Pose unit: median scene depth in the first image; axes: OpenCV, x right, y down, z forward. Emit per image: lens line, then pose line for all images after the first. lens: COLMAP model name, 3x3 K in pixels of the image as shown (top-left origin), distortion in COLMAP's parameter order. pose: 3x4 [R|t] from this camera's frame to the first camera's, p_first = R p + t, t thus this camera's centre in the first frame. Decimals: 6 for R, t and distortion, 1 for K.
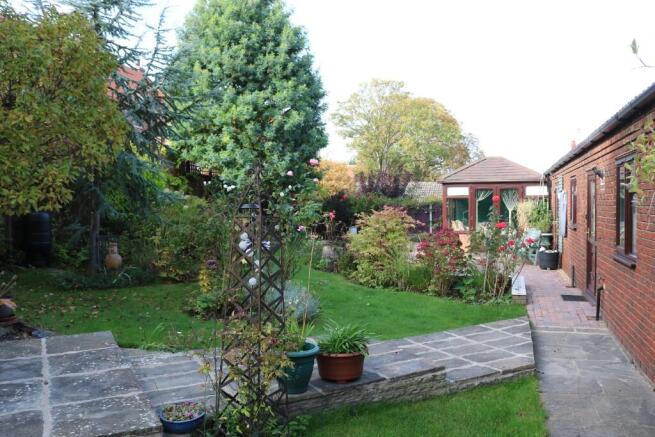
lens RADIAL K [[529.9, 0, 327.5], [0, 529.9, 218.5], [0, 0, 1]] dist [-0.111196, 0.011705]
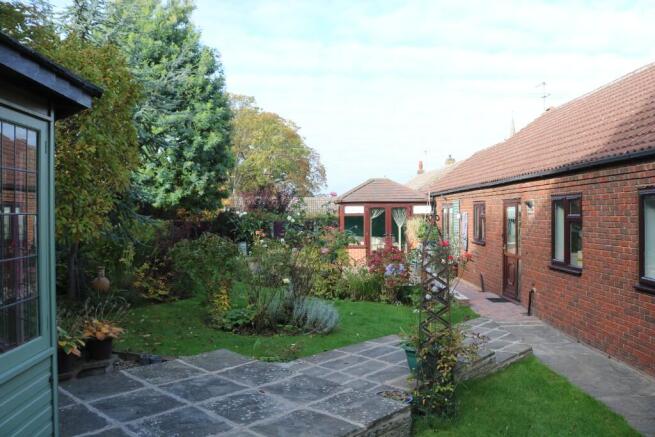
lens RADIAL K [[529.9, 0, 327.5], [0, 529.9, 218.5], [0, 0, 1]] dist [-0.111196, 0.011705]
pose [[0.950216, -0.000795, 0.311592, -0.170200], [0.007335, 0.999777, -0.019817, -0.012357], [-0.311507, 0.021116, 0.950009, -0.047923]]
